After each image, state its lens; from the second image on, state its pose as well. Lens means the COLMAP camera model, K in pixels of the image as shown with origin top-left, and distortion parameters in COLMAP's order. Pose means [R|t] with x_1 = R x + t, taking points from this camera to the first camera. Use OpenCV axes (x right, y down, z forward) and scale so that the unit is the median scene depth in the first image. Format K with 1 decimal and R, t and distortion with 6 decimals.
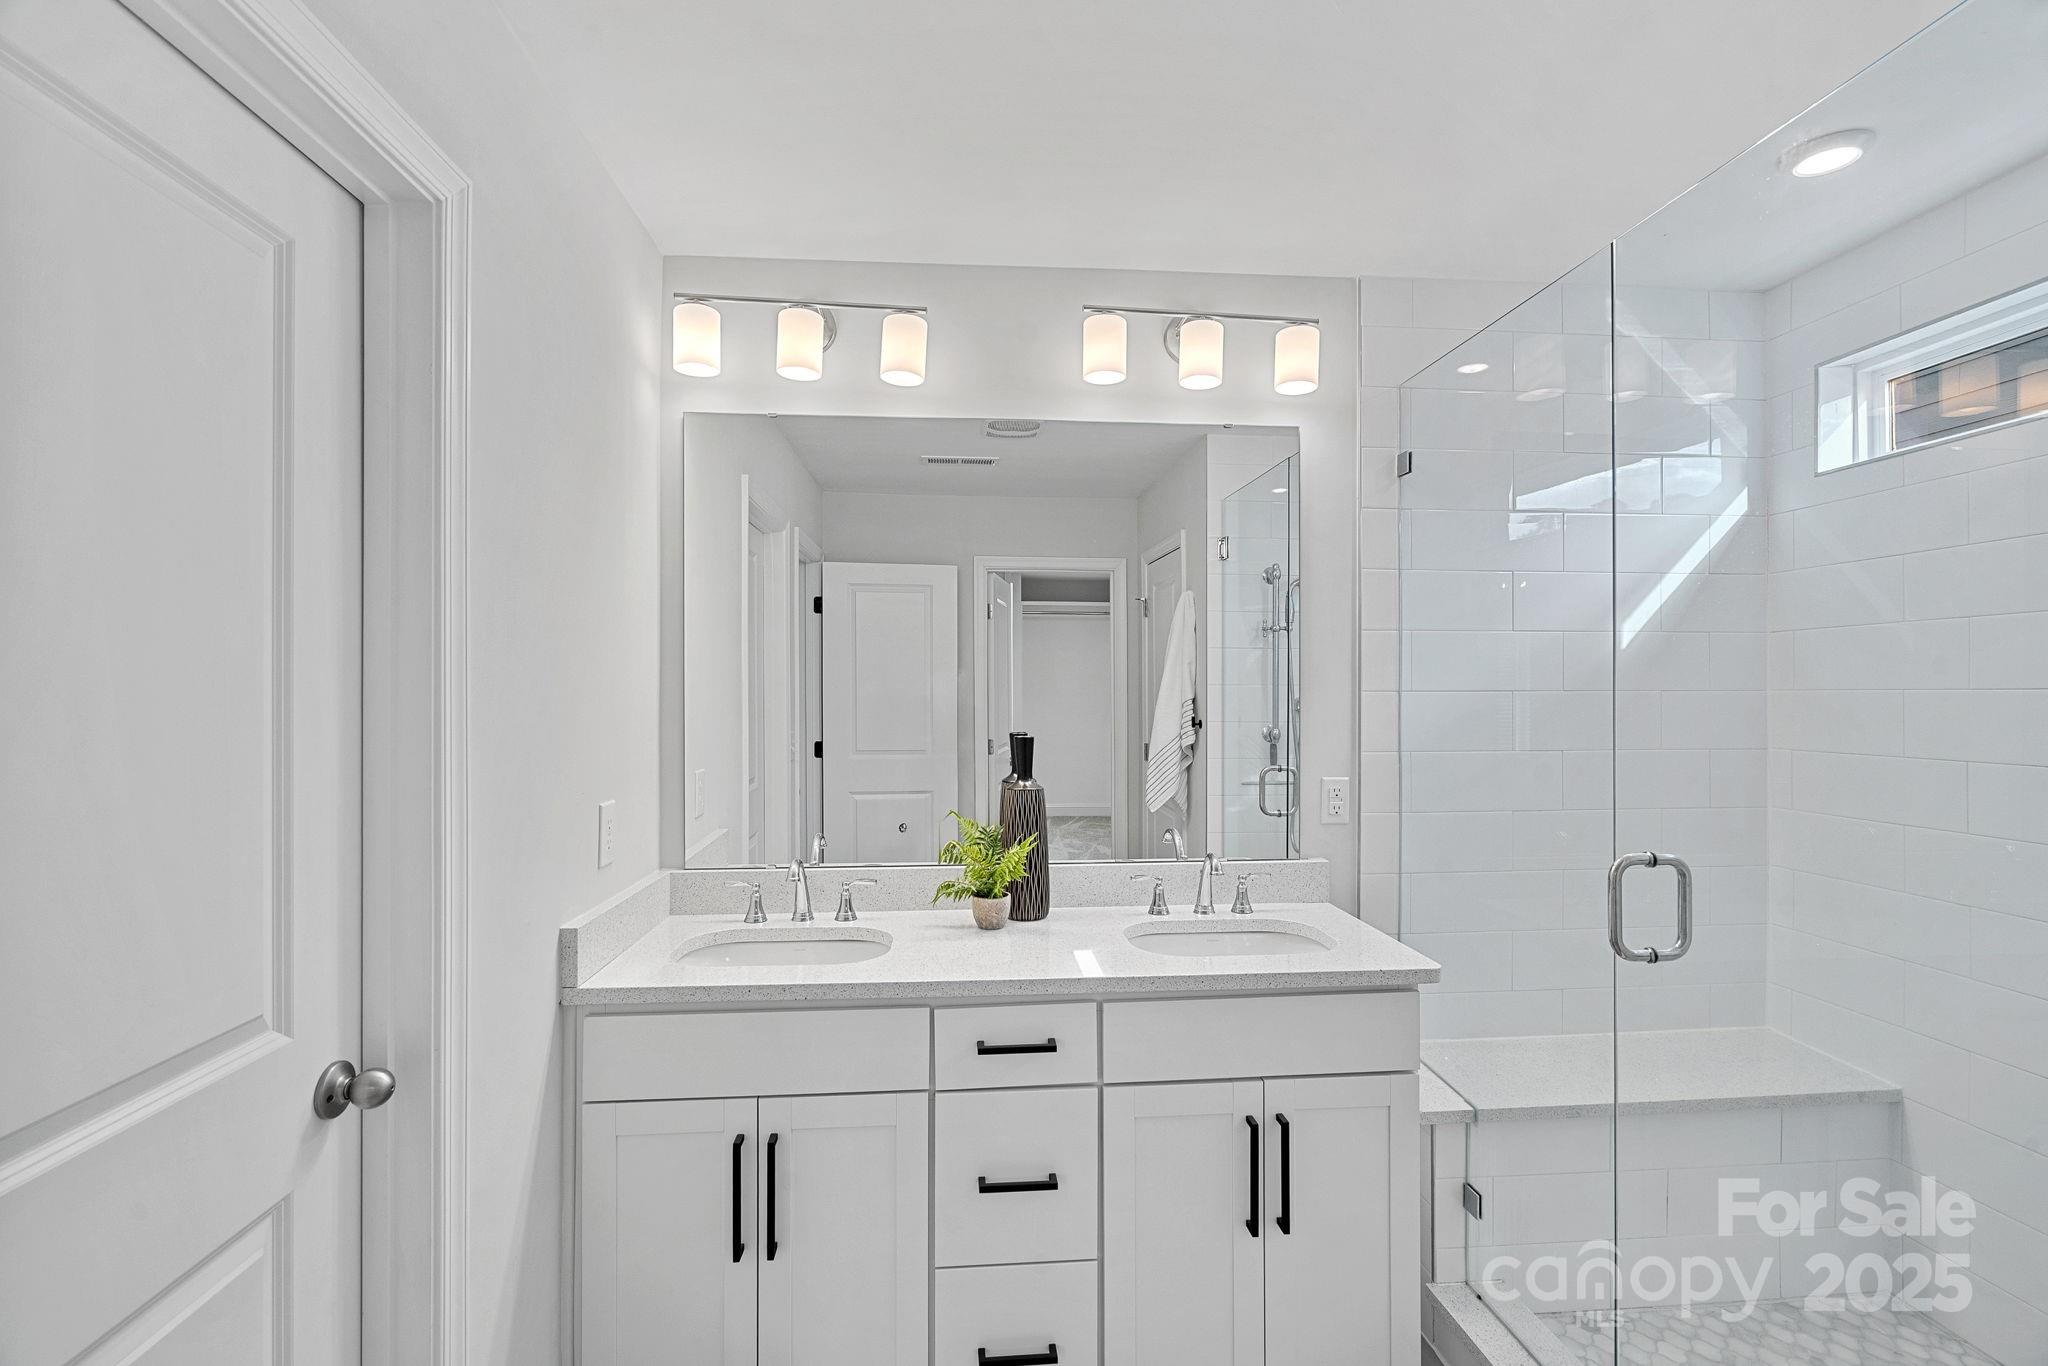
lens RADIAL K [[965.5, 0, 1027.4], [0, 965.5, 685.3], [0, 0, 1]] dist [0.005618, 0.000723]
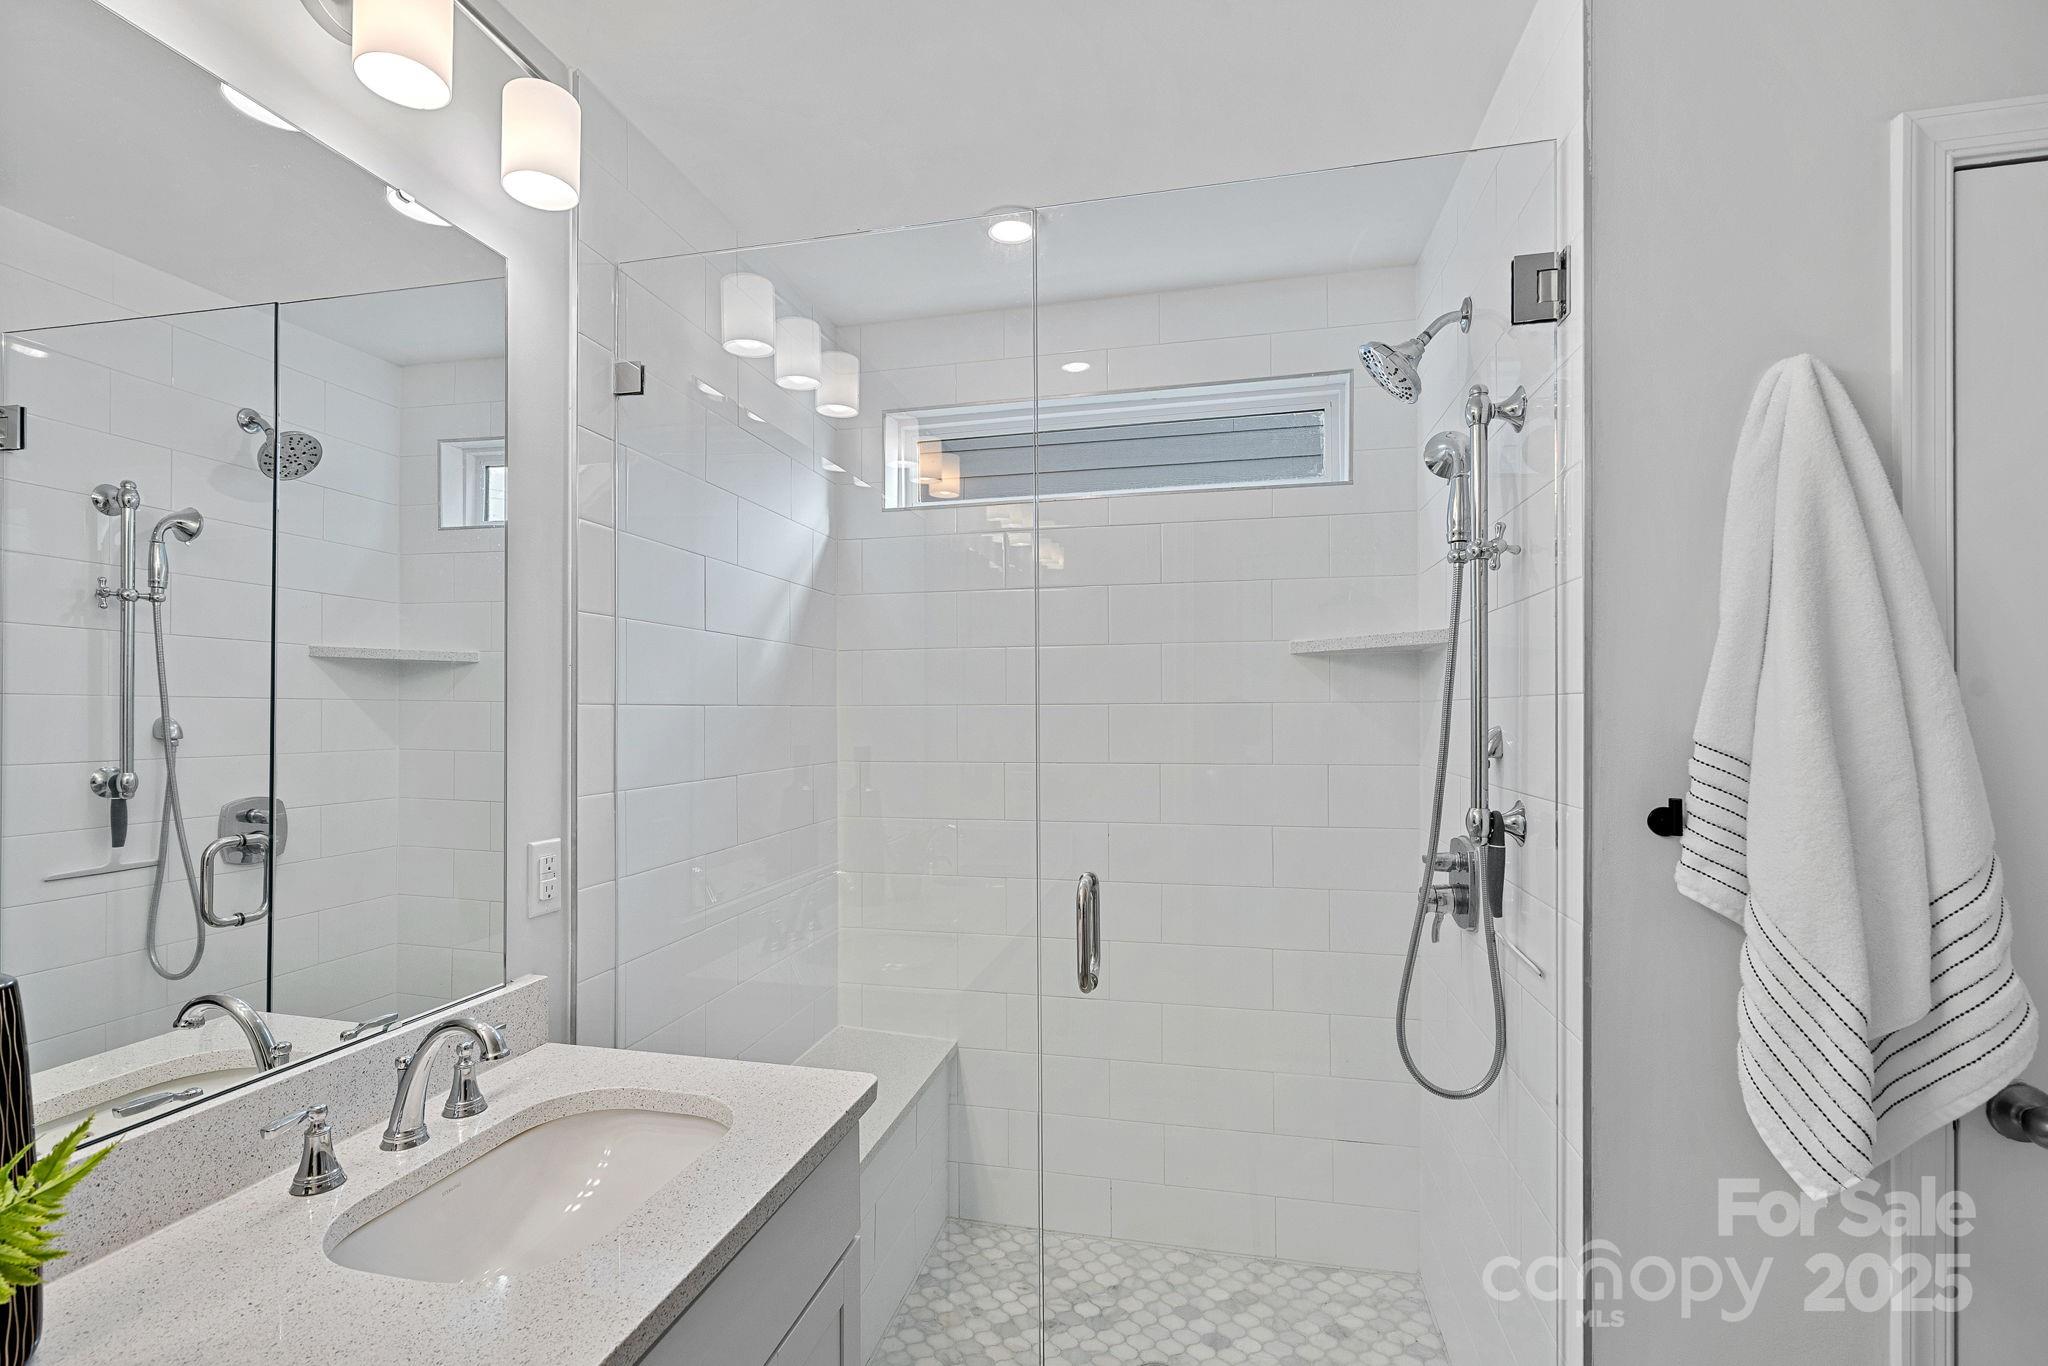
lens RADIAL K [[965.5, 0, 1017.0], [0, 965.5, 704.4], [0, 0, 1]] dist [0.005618, 0.000723]
pose [[0.319556, 0.003843, 0.947560, -0.179806], [-0.005393, 0.999983, -0.002237, 0.006113], [-0.947552, -0.004396, 0.319571, 0.504462]]
